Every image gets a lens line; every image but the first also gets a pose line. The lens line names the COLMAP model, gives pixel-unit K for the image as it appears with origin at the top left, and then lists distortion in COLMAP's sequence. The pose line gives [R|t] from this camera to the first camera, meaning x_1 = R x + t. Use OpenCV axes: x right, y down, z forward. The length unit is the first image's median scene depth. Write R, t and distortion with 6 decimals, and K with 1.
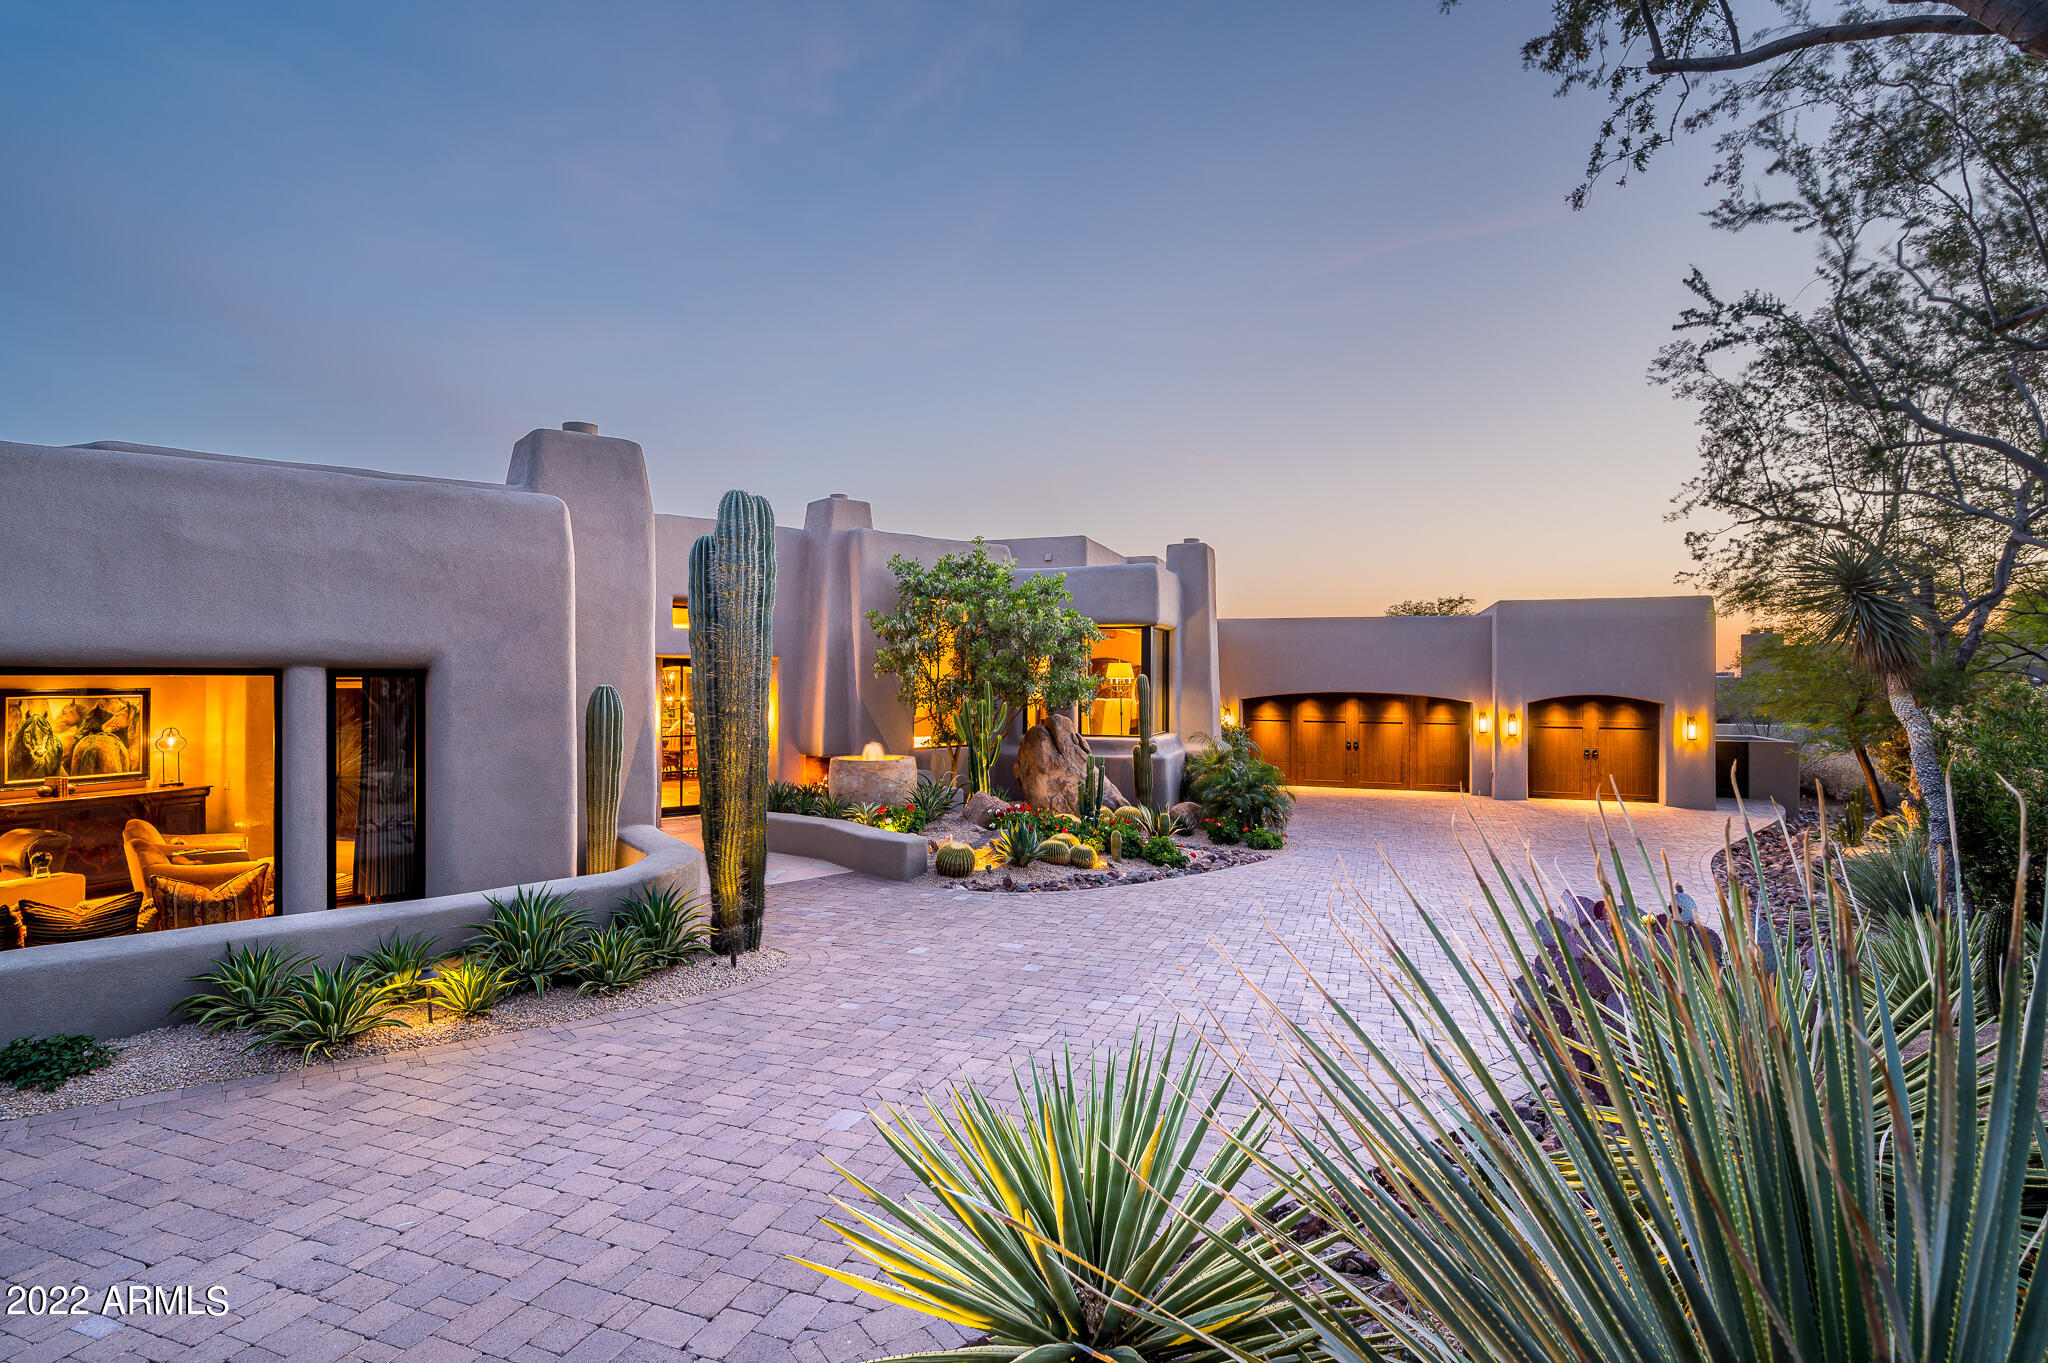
lens RADIAL K [[997.4, 0, 1024.0], [0, 997.4, 681.5], [0, 0, 1]] dist [0.002568, 0.000533]
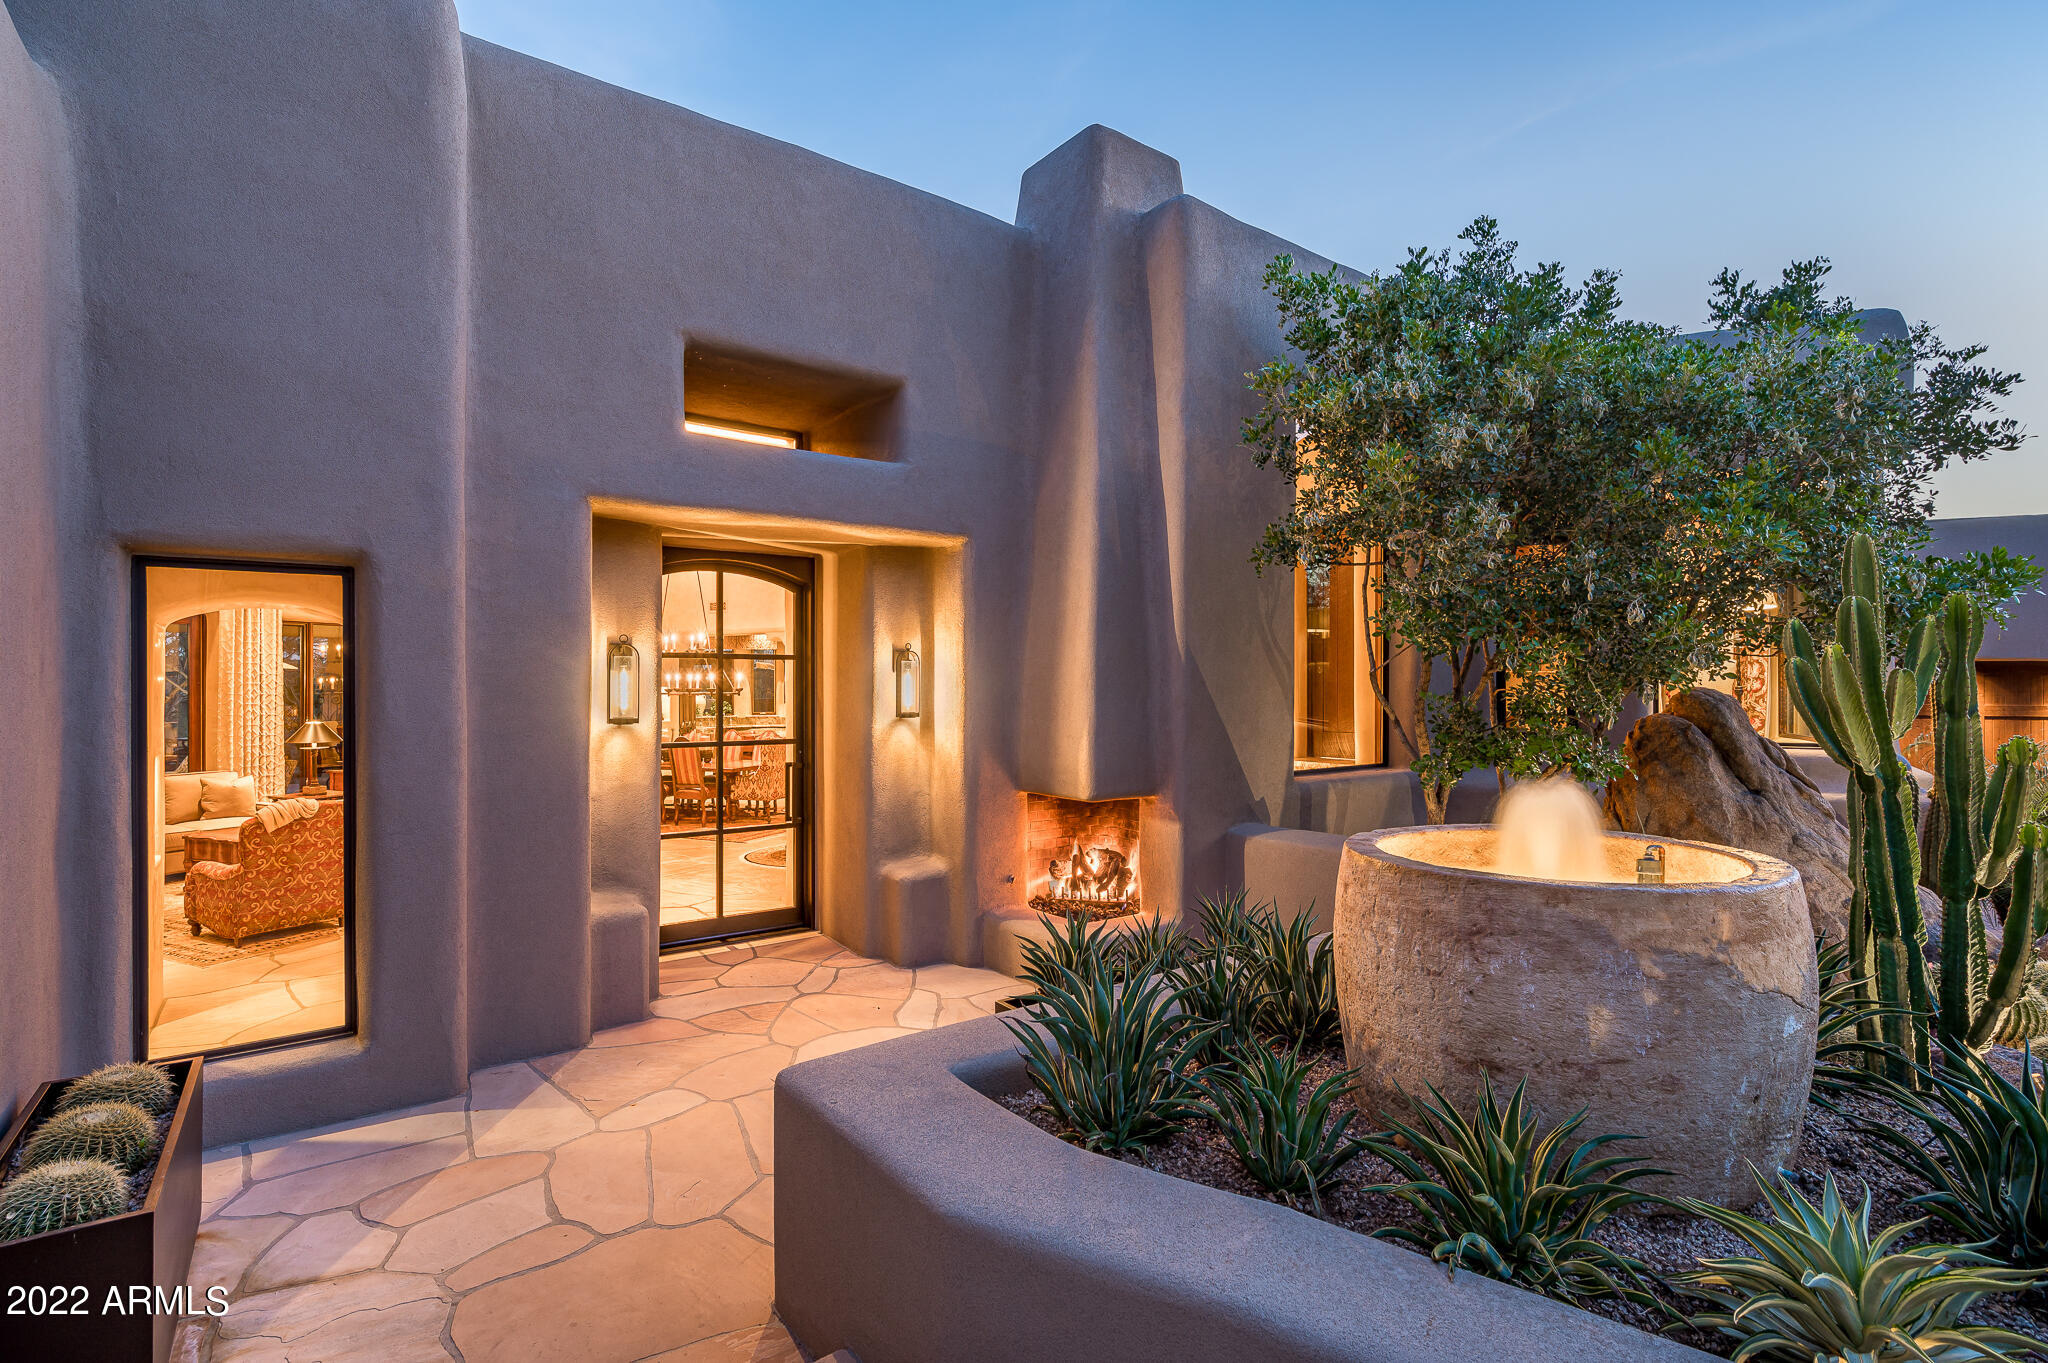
lens RADIAL K [[997.4, 0, 1024.0], [0, 997.4, 681.5], [0, 0, 1]] dist [0.002568, 0.000533]
pose [[0.997926, -0.003303, -0.064285, -0.202517], [0.002943, 0.999979, -0.005699, 0.033490], [0.064302, 0.005498, 0.997915, 0.632671]]
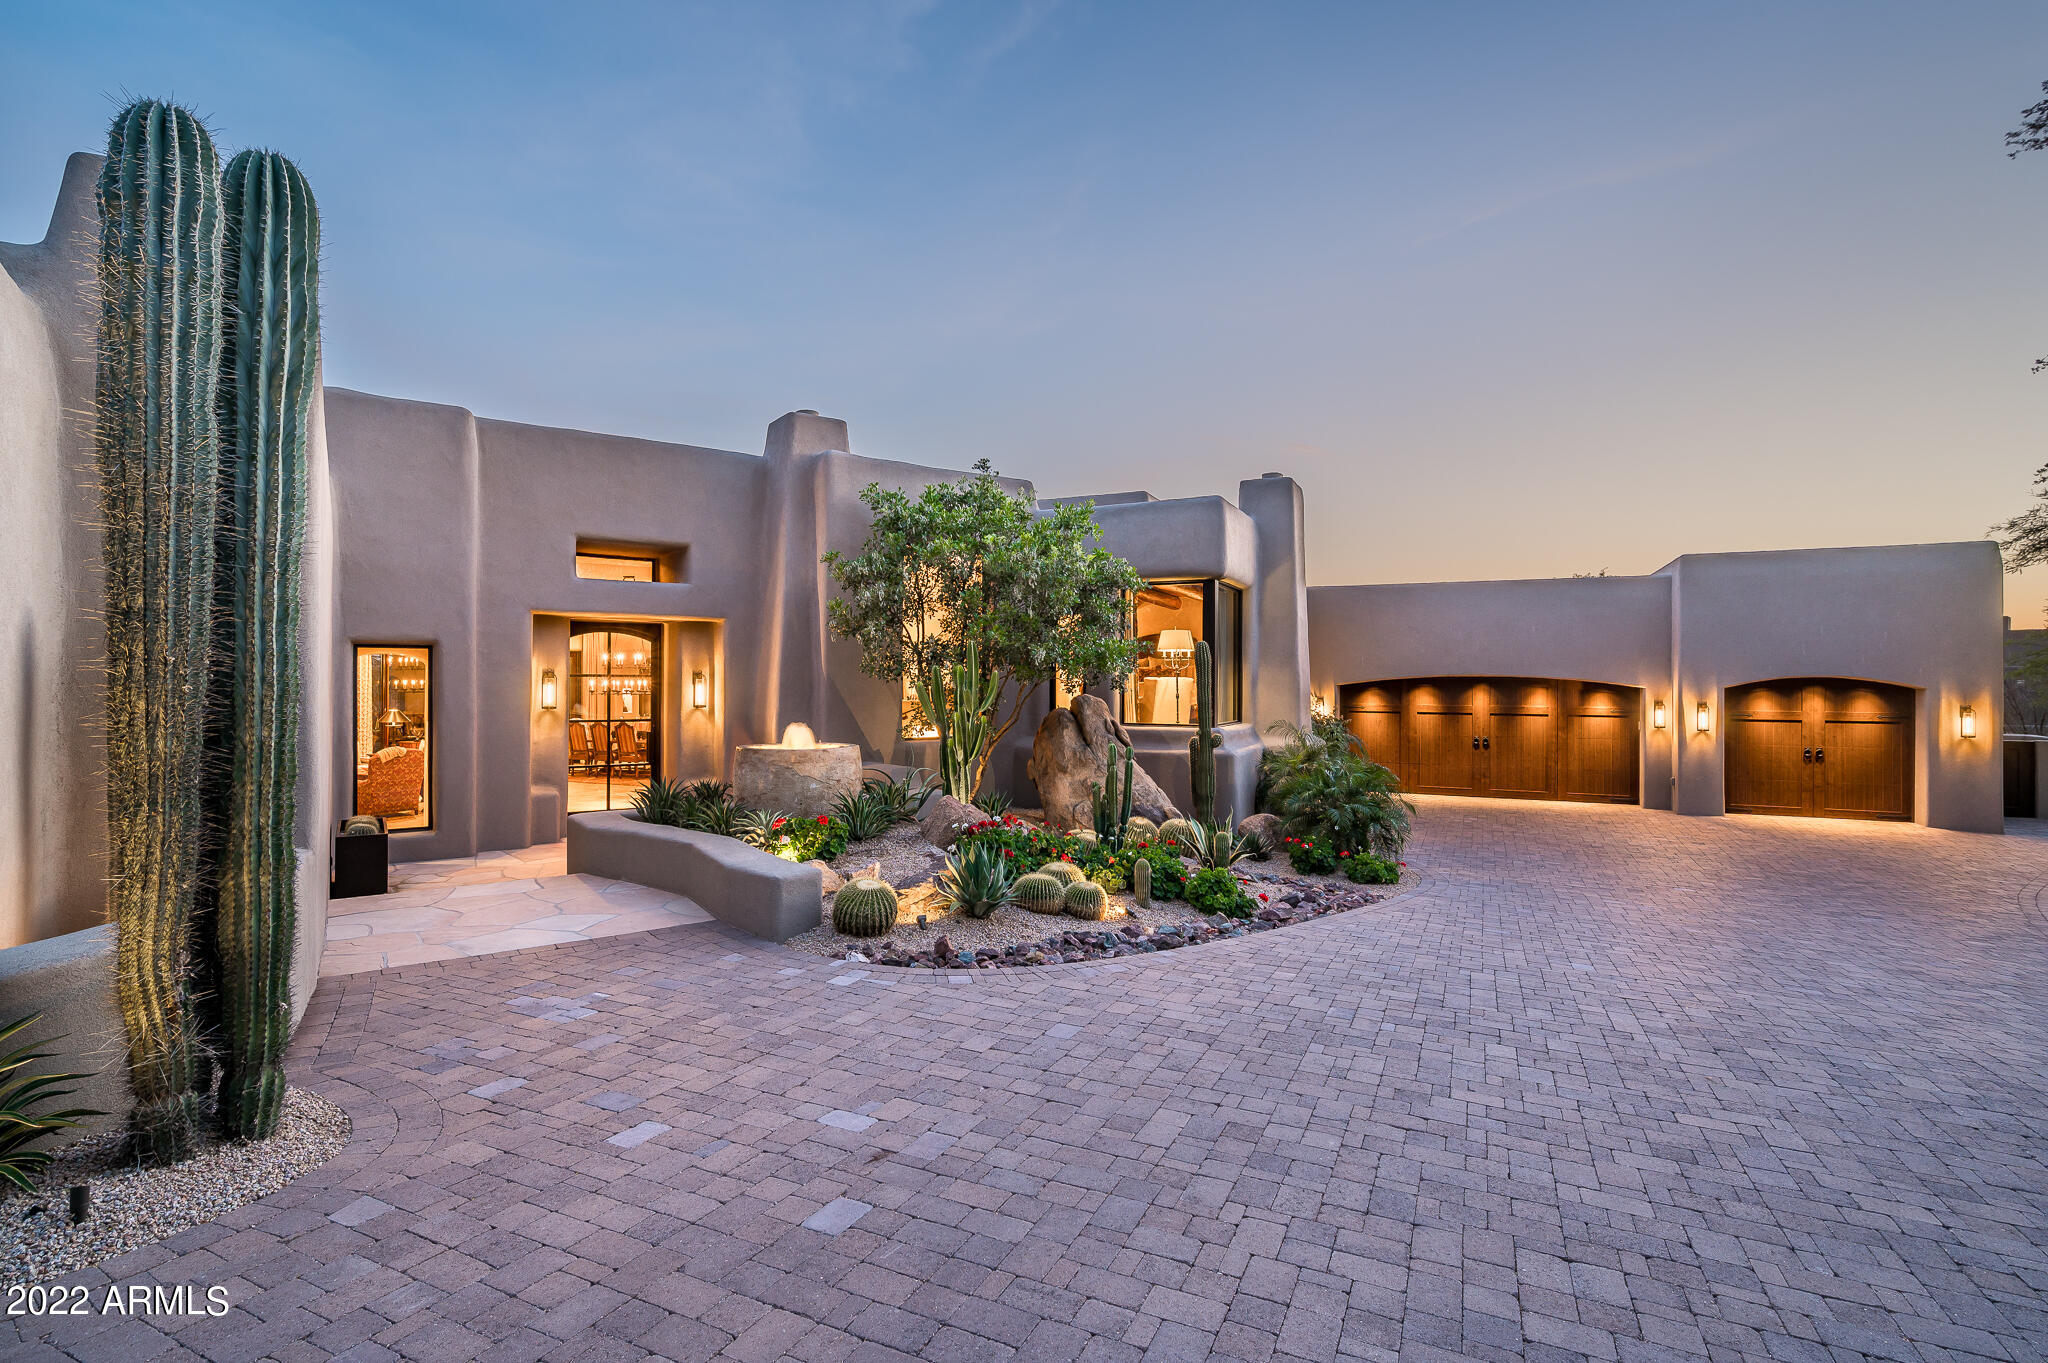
lens RADIAL K [[997.4, 0, 1024.0], [0, 997.4, 681.5], [0, 0, 1]] dist [0.002568, 0.000533]
pose [[0.996051, 0.001580, -0.088768, 0.054842], [-0.001963, 0.999989, -0.004225, 0.027489], [0.088761, 0.004382, 0.996043, 0.258213]]
